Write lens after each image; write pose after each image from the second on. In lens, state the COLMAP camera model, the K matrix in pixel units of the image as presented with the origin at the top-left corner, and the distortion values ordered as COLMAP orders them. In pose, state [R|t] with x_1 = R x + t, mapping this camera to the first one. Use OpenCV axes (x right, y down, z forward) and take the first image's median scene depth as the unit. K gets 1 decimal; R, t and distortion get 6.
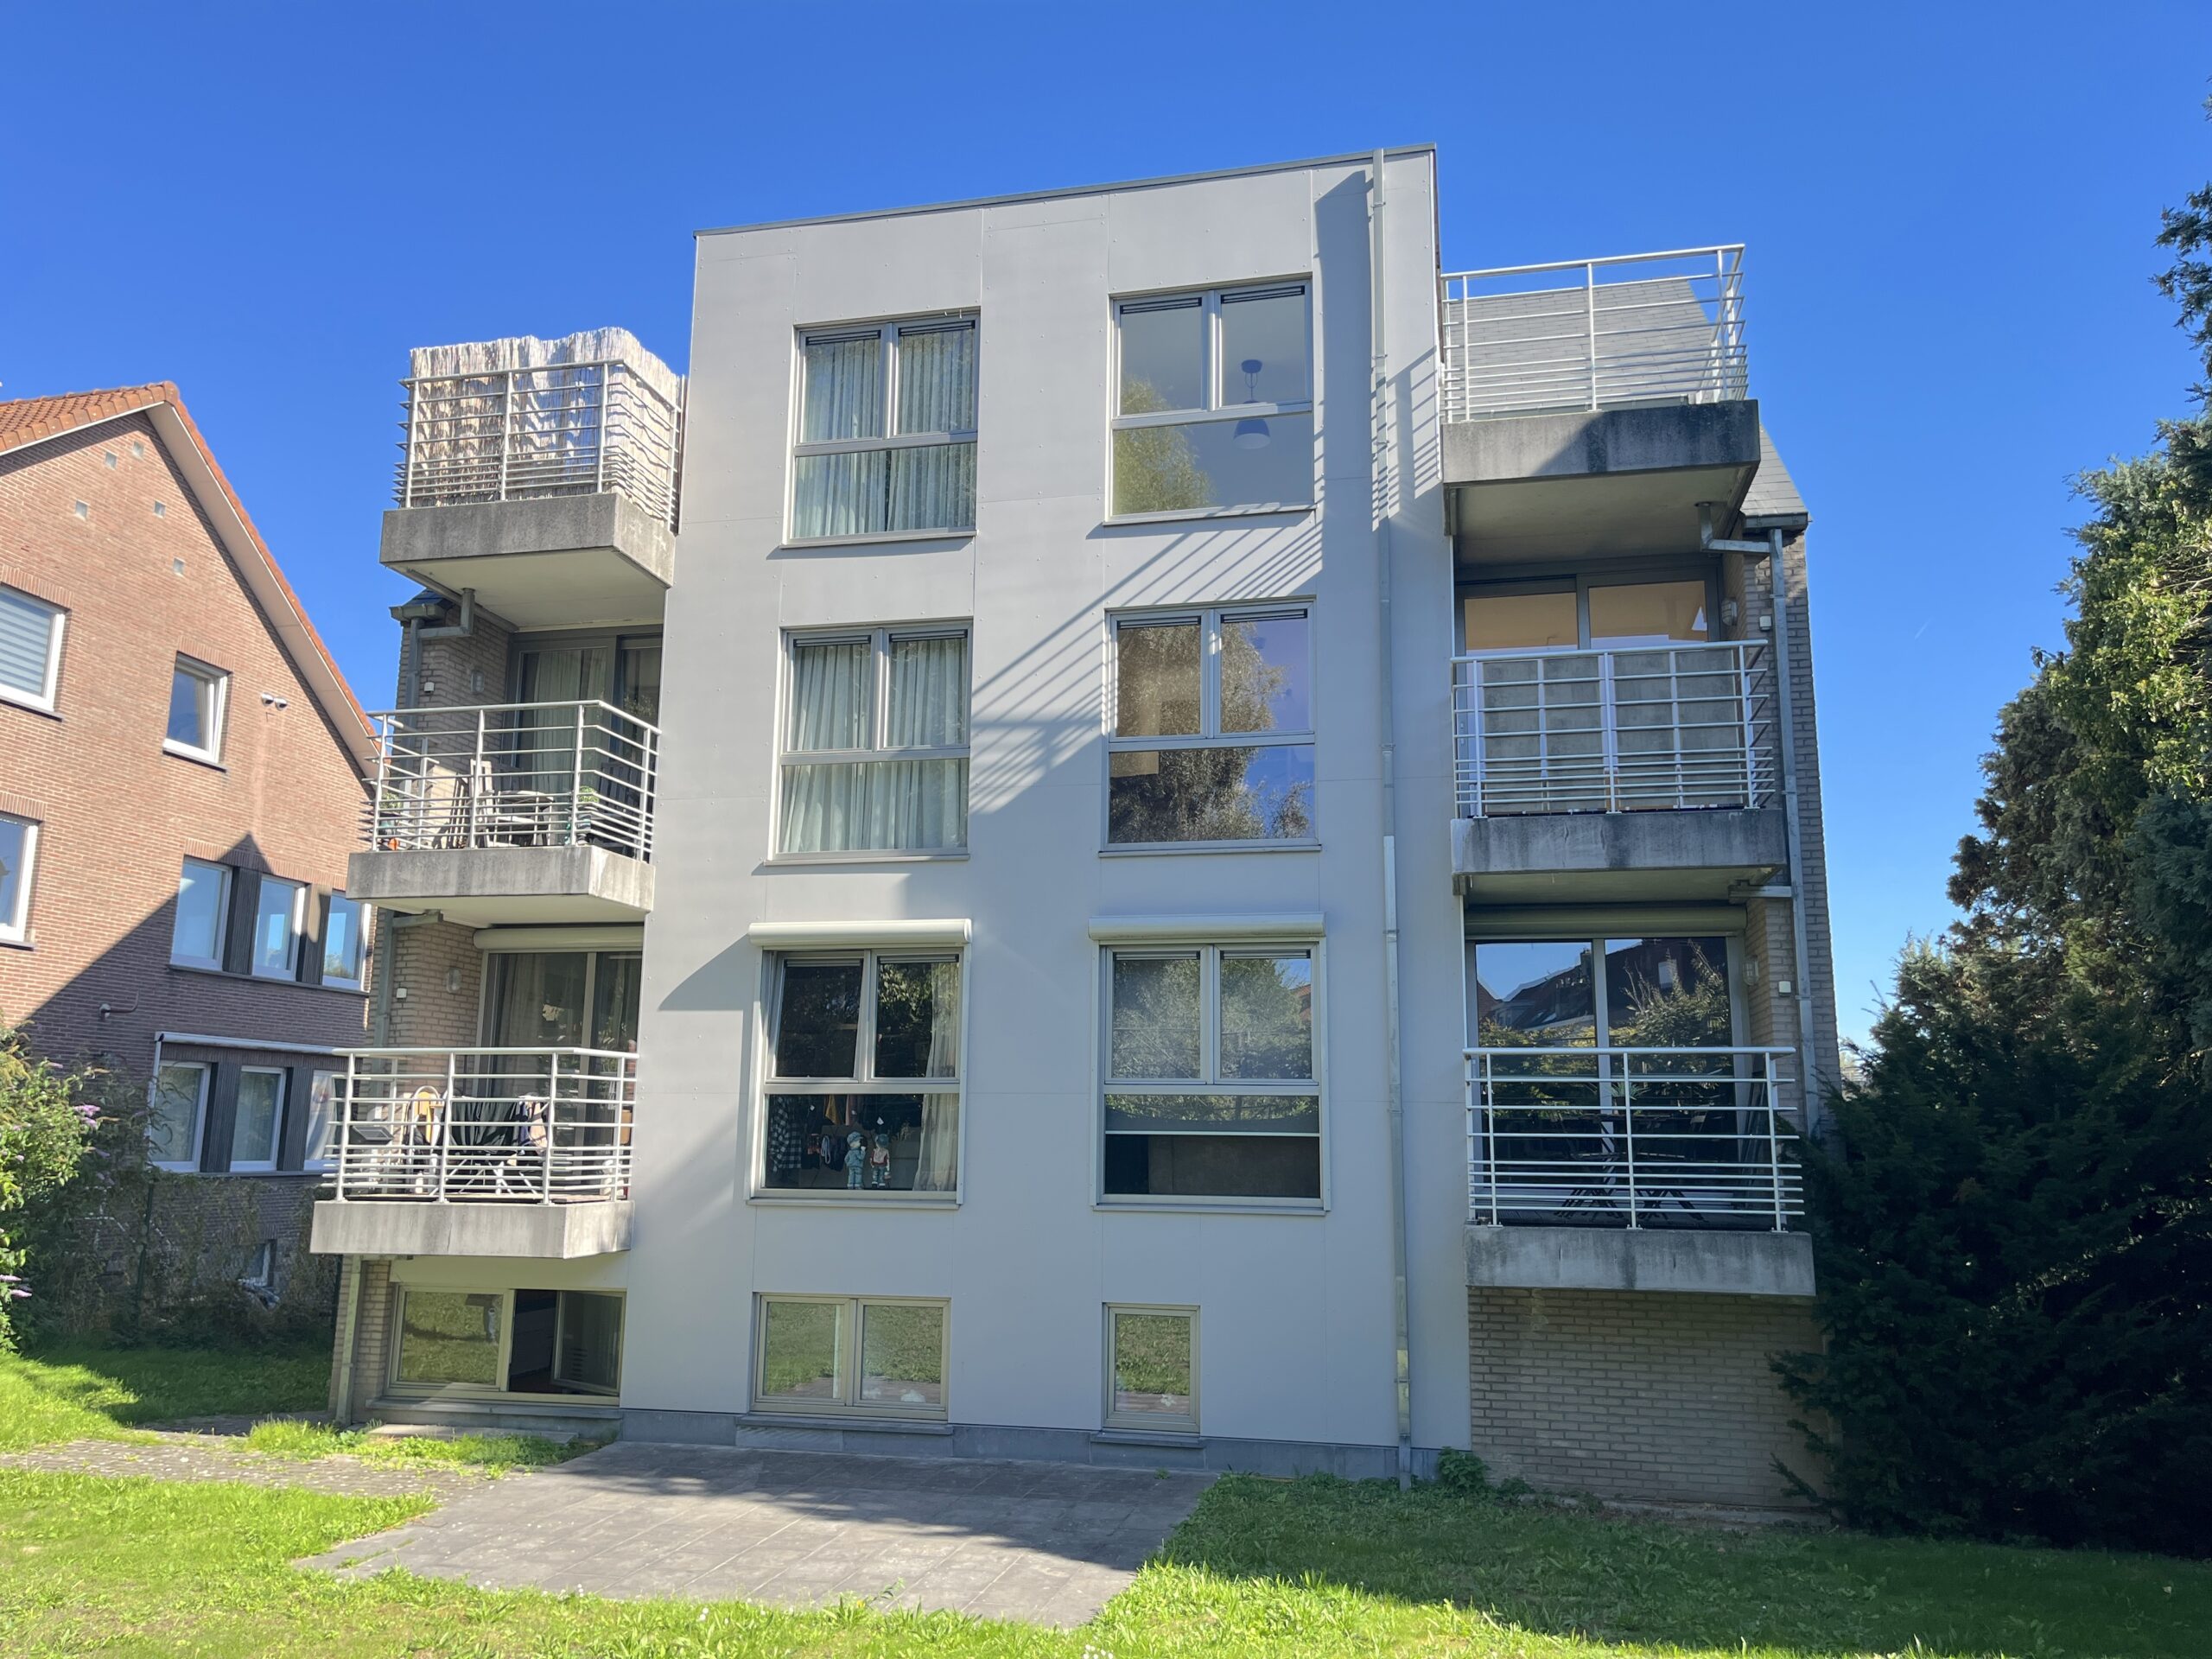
lens RADIAL K [[1665.0, 0, 1105.8], [0, 1665.0, 832.3], [0, 0, 1]] dist [0.053424, -0.053592]
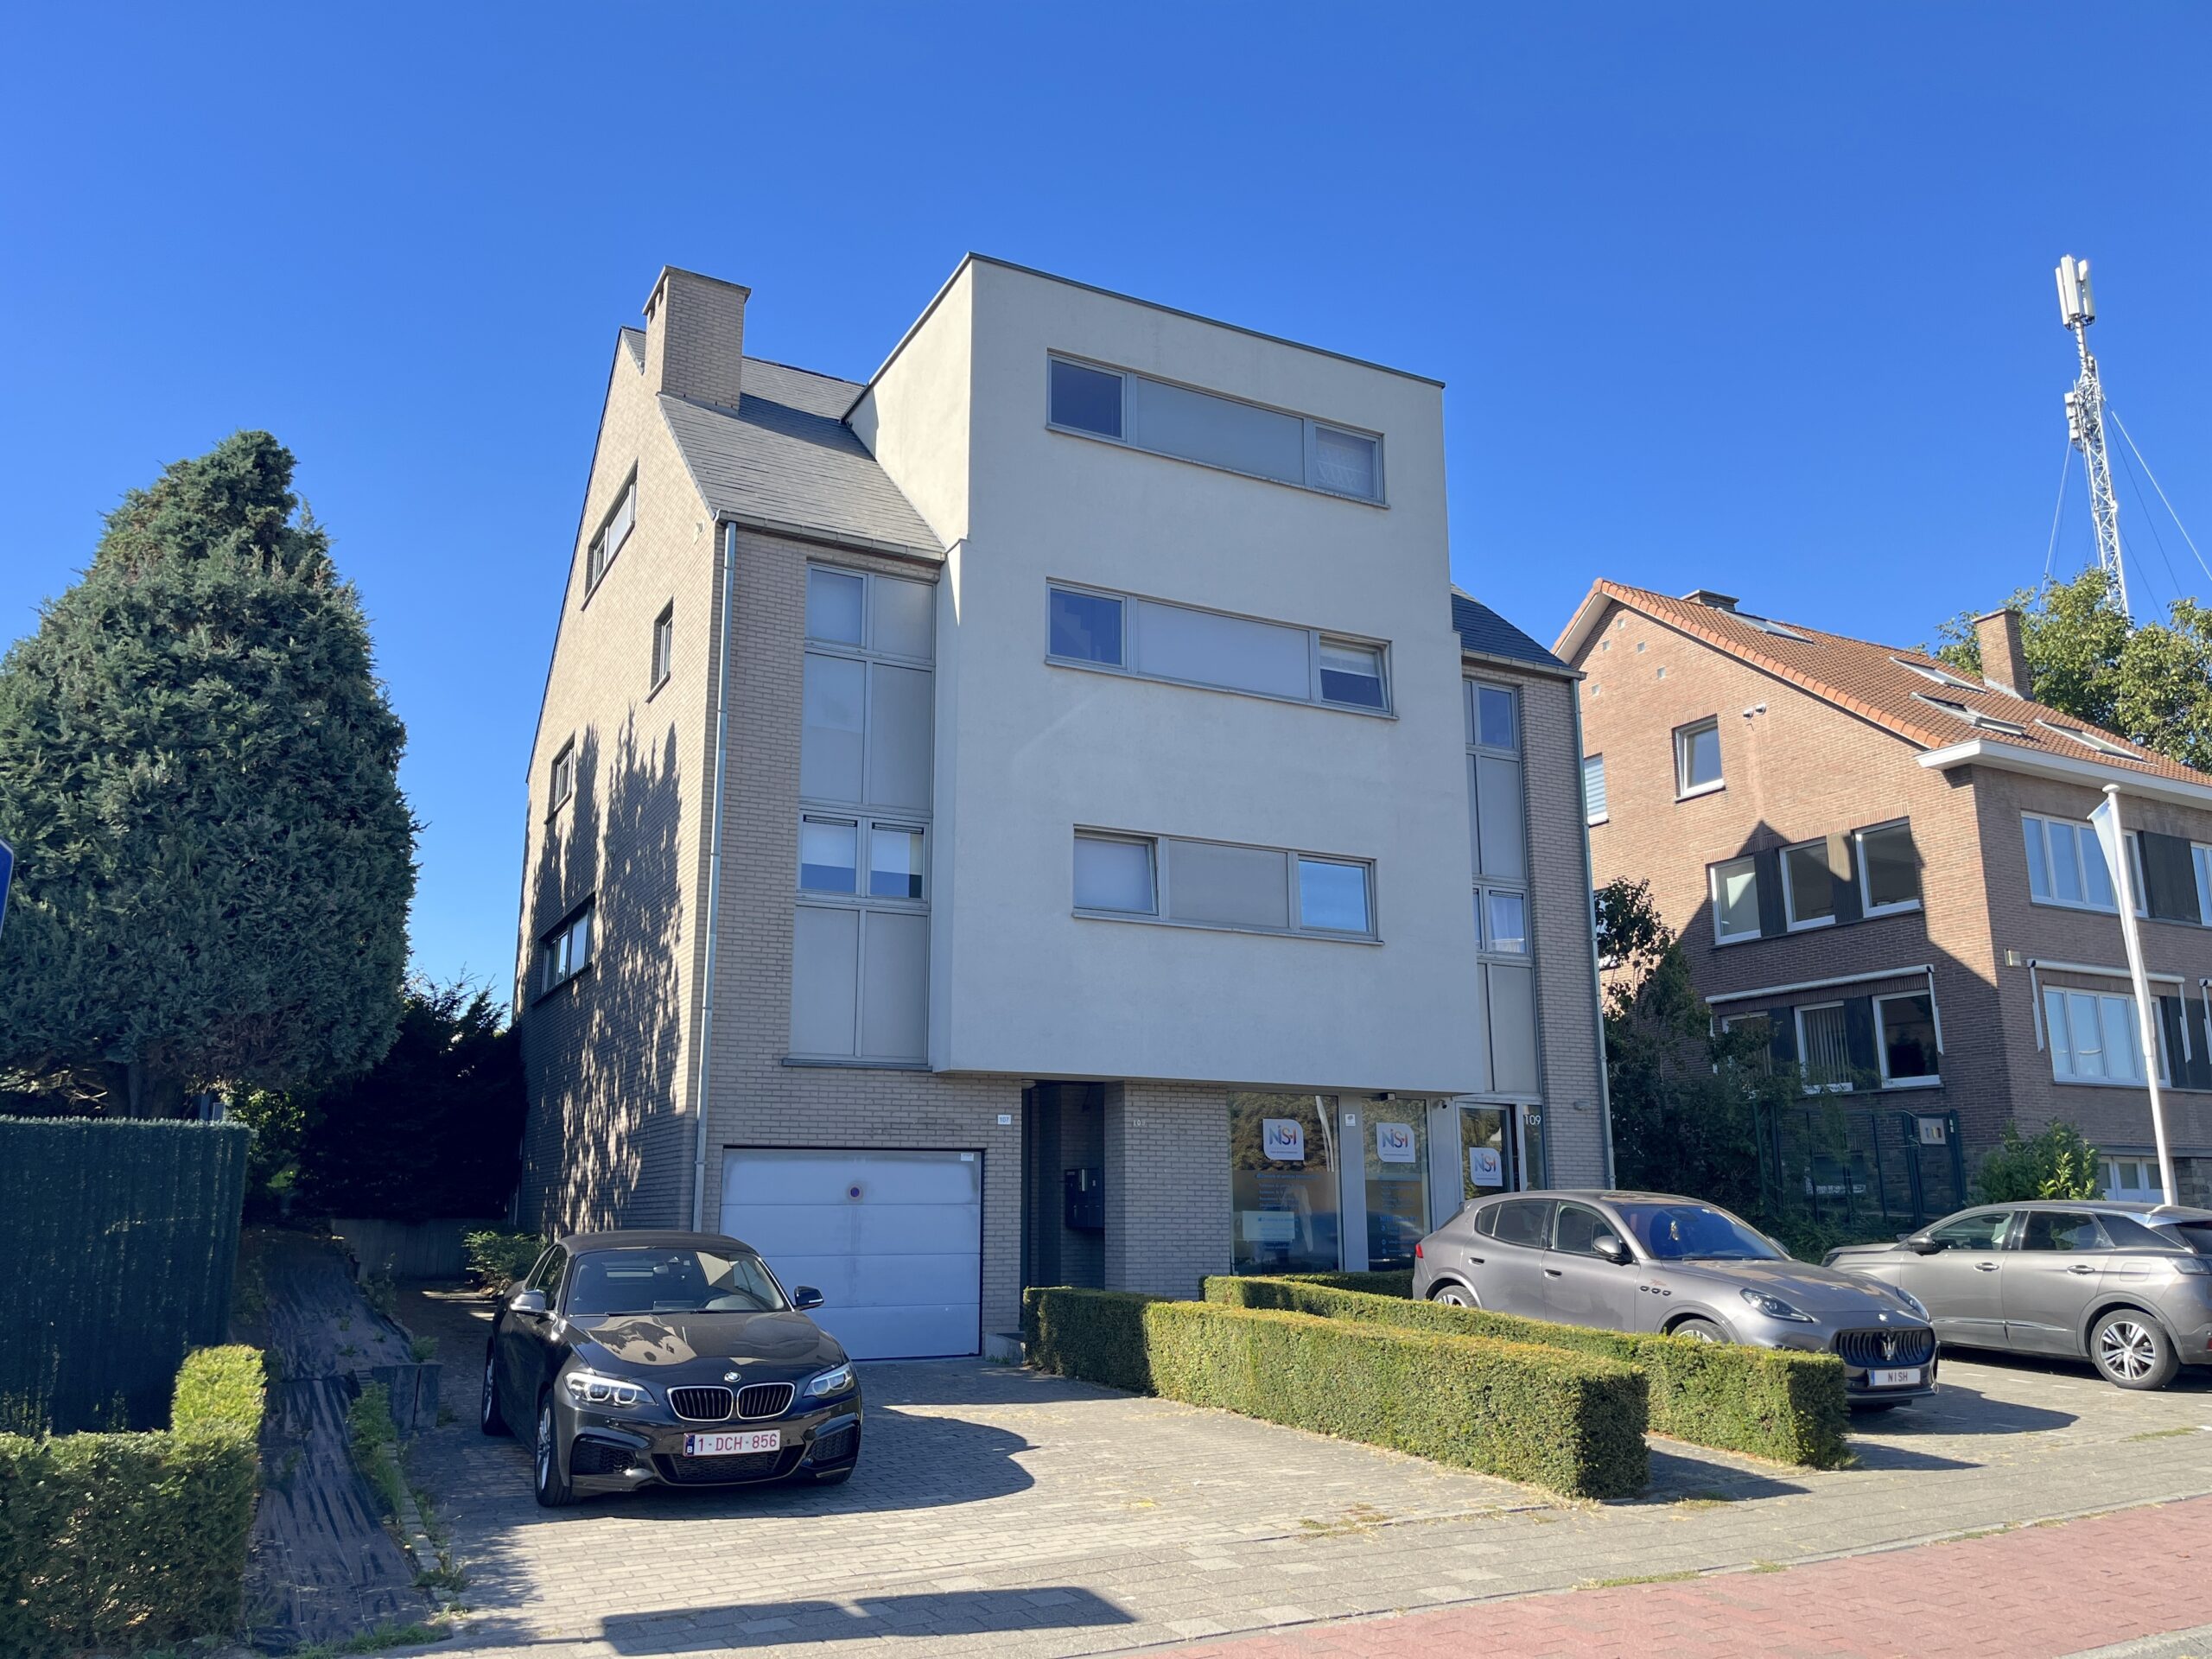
lens RADIAL K [[1665.0, 0, 1106.2], [0, 1665.0, 829.8], [0, 0, 1]] dist [0.053424, -0.053592]
pose [[-0.763426, -0.150773, -0.628051, 0.630924], [0.118481, 0.923183, -0.365644, 0.400123], [0.634935, -0.353554, -0.686918, 1.544715]]
